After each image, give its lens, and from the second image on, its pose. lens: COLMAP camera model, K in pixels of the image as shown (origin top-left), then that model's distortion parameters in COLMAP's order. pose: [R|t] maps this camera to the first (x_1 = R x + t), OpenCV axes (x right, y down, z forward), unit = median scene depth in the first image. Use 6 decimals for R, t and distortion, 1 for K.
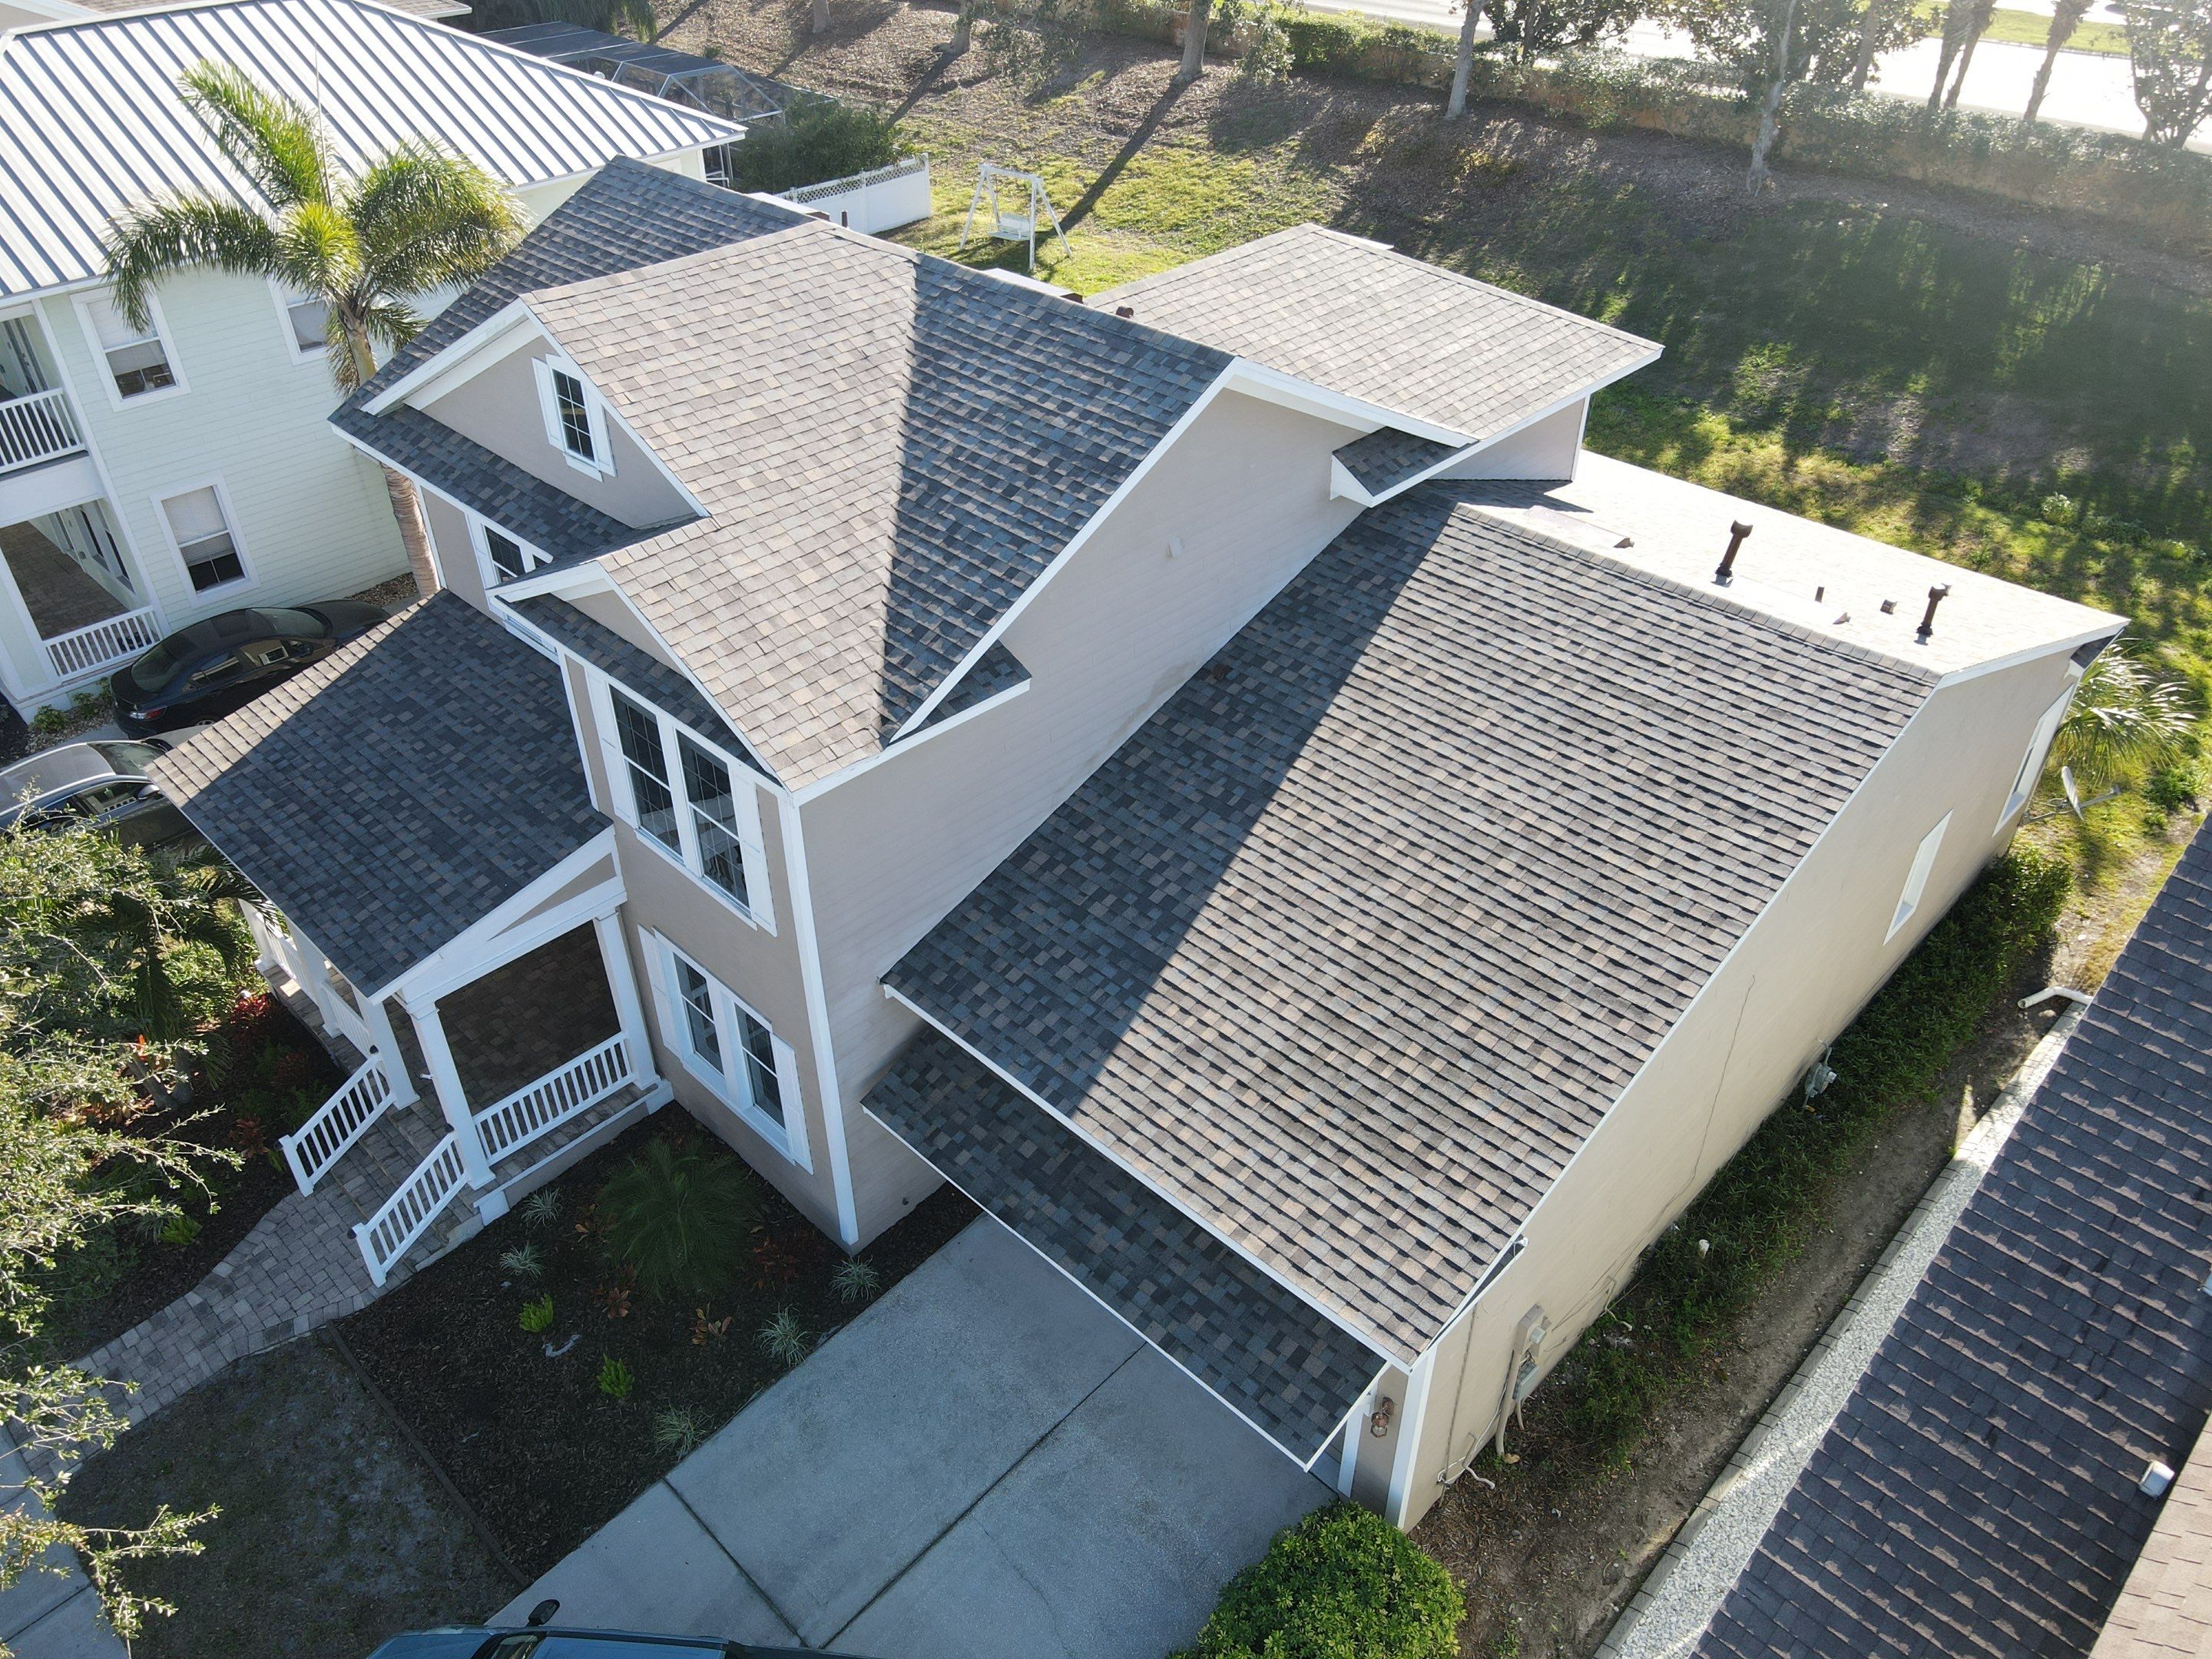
lens RADIAL K [[1643.4, 0, 1085.2], [0, 1643.4, 831.2], [0, 0, 1]] dist [0.001459, 0.006362]
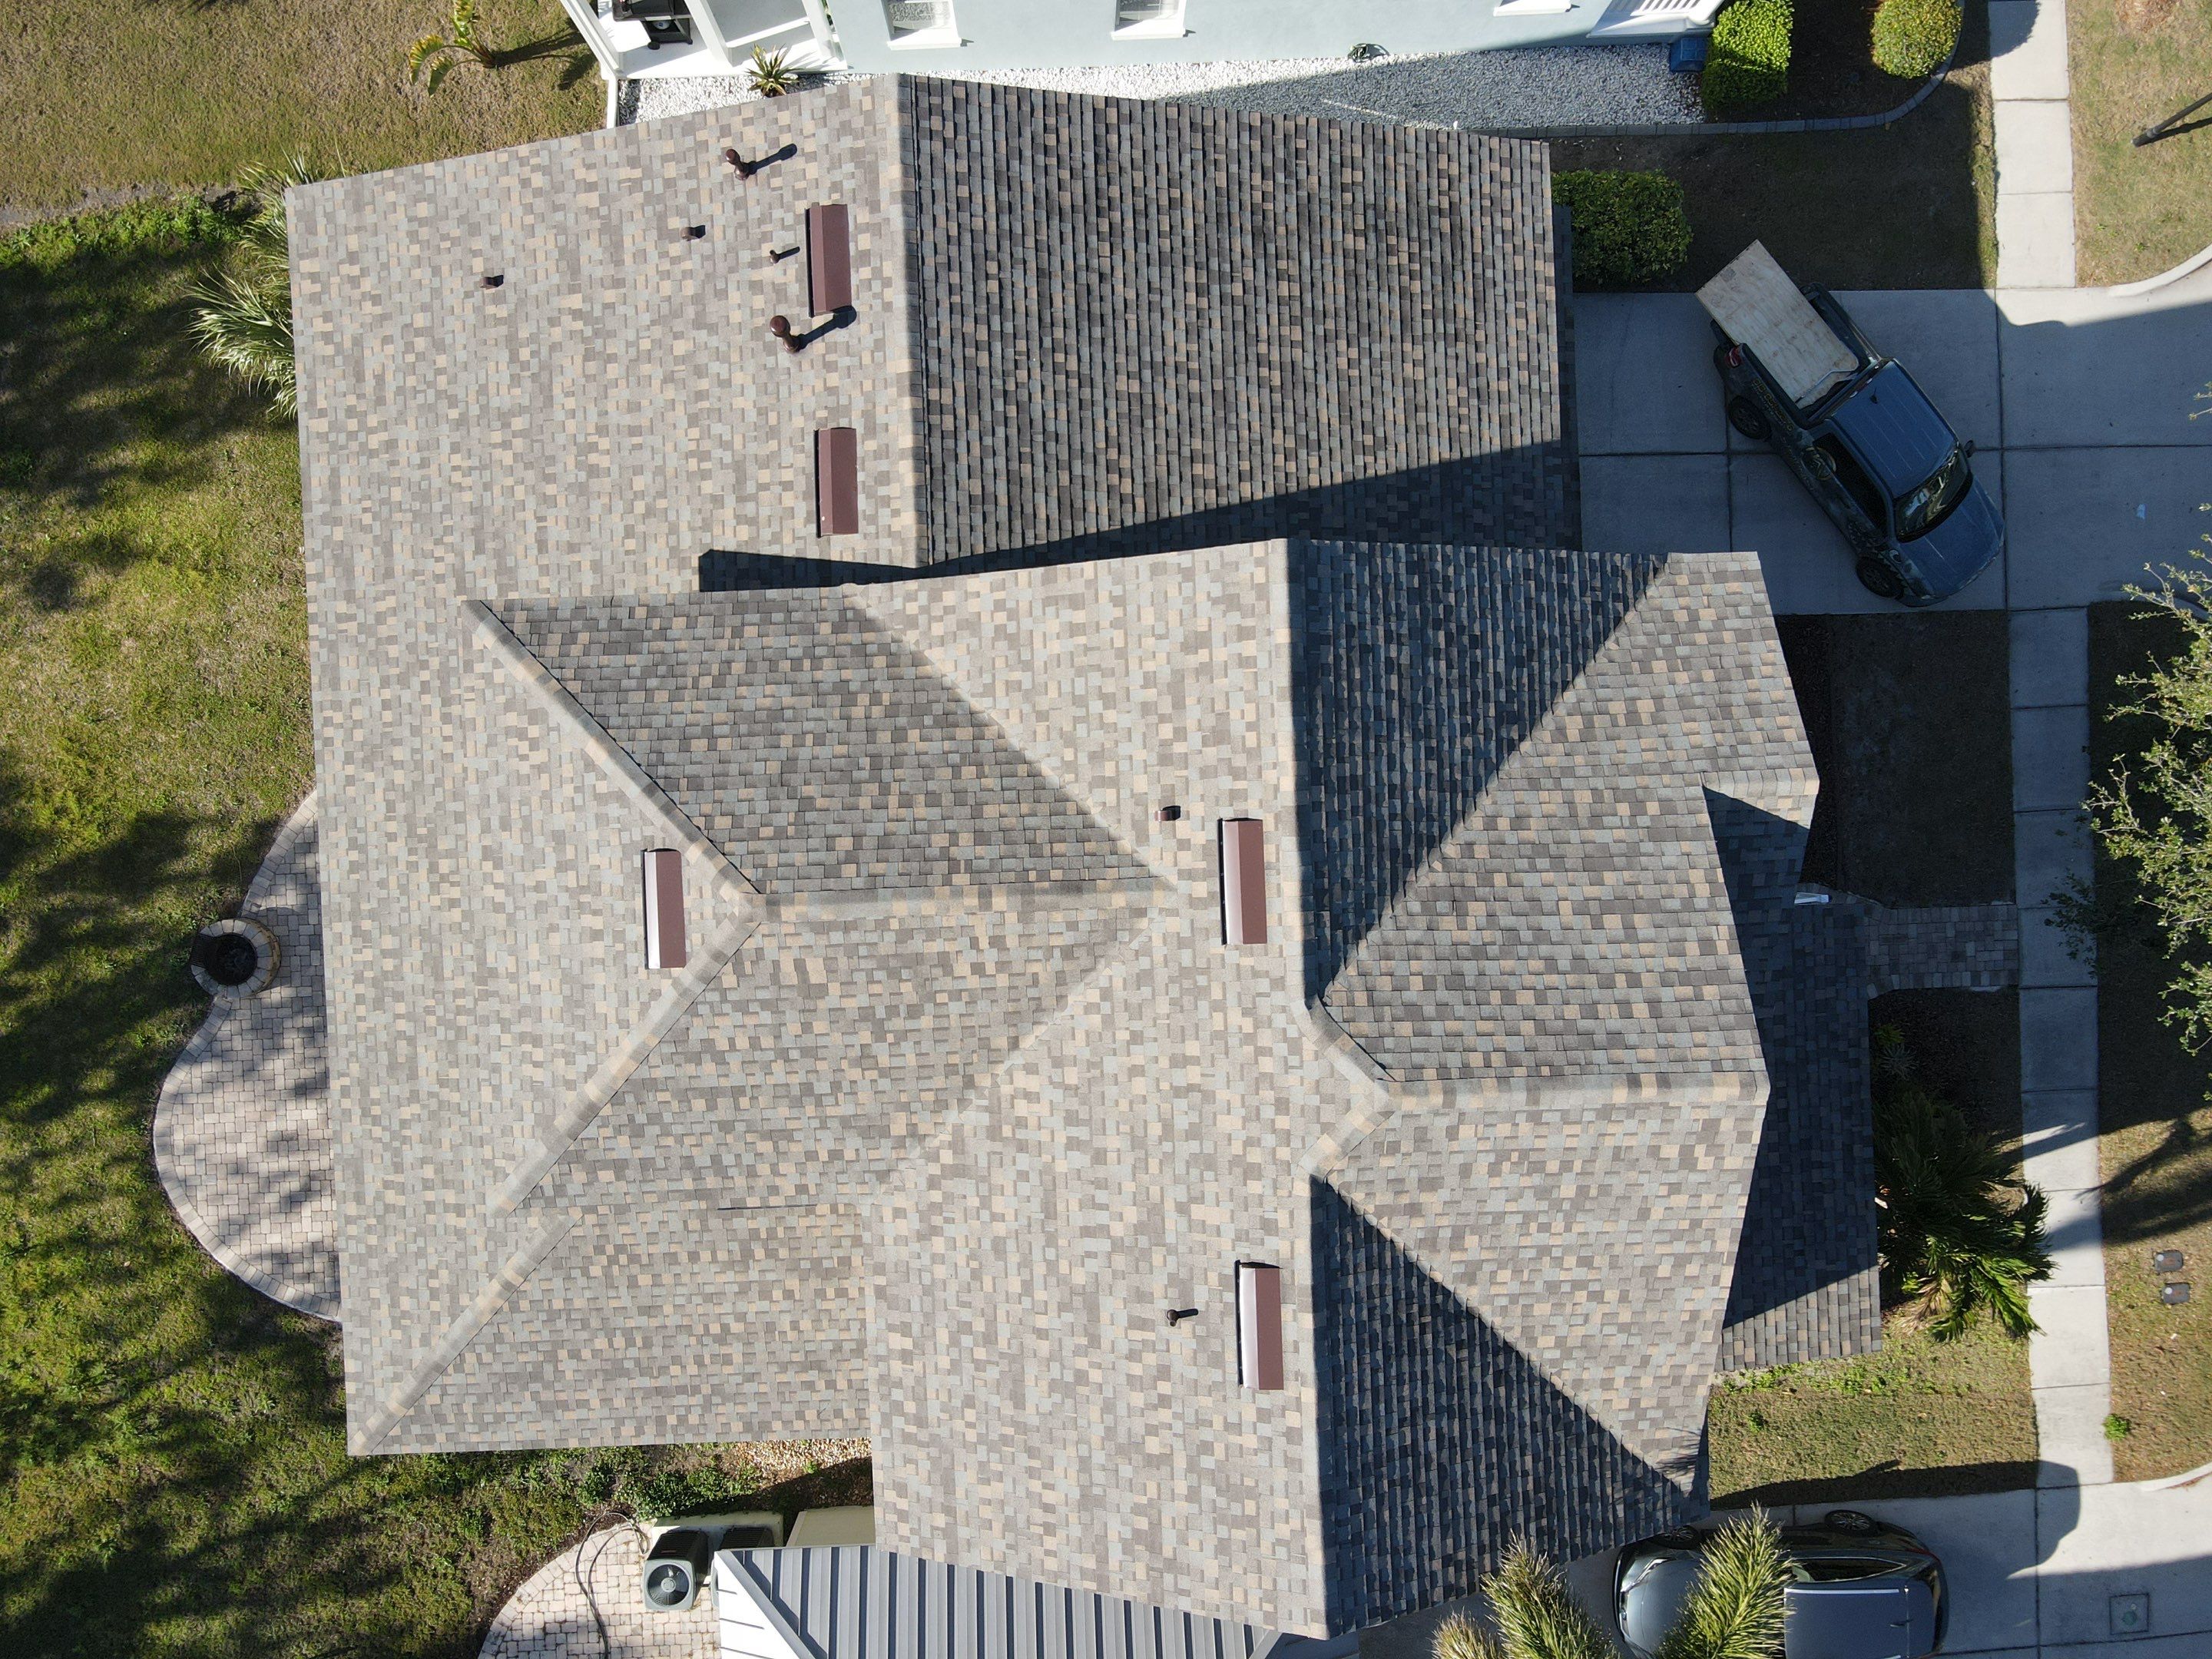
lens RADIAL K [[1627.8, 0, 1072.4], [0, 1627.8, 807.7], [0, 0, 1]] dist [0.004366, -0.023008]
pose [[-0.732292, -0.680987, 0.002435, 0.073808], [0.406925, -0.434709, 0.803393, -1.233558], [-0.546041, 0.589309, 0.595445, 0.563222]]
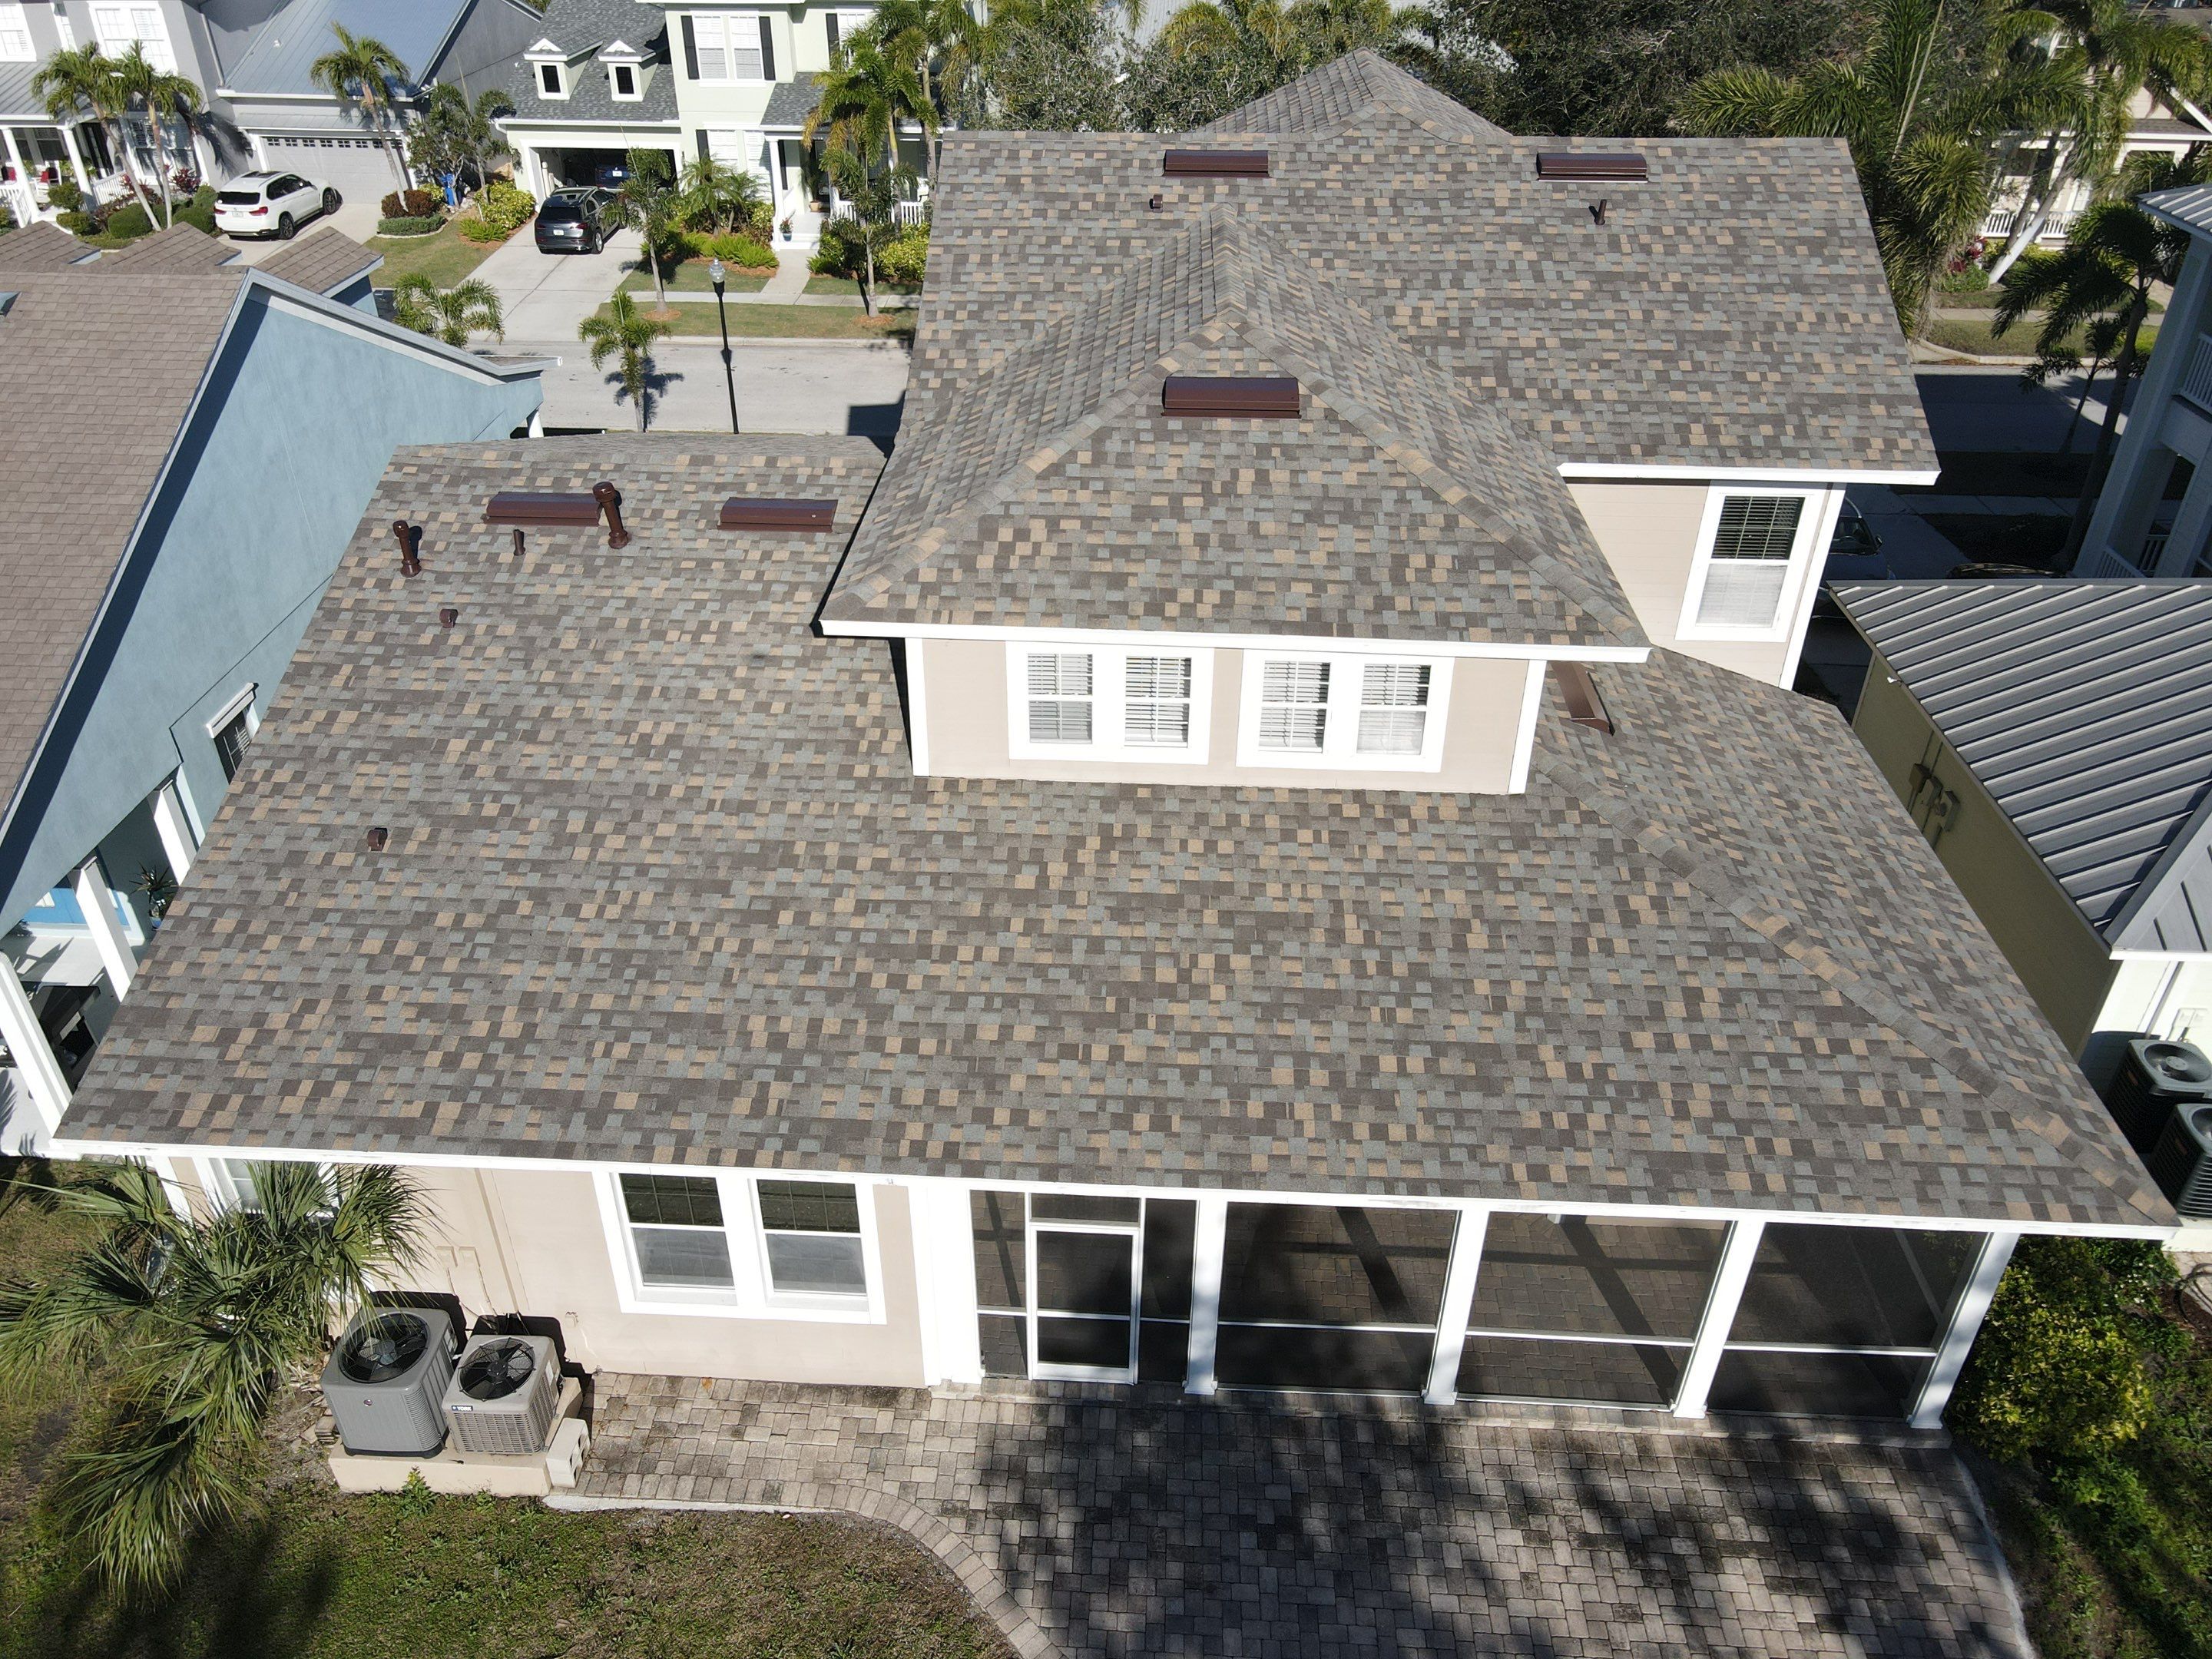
lens RADIAL K [[1613.9, 0, 1063.7], [0, 1613.9, 829.6], [0, 0, 1]] dist [0.005531, 0.002965]
pose [[-0.752527, 0.369991, -0.544803, 0.914795], [-0.381674, 0.429136, 0.818637, -1.129504], [0.536683, 0.823983, -0.181721, 1.729447]]
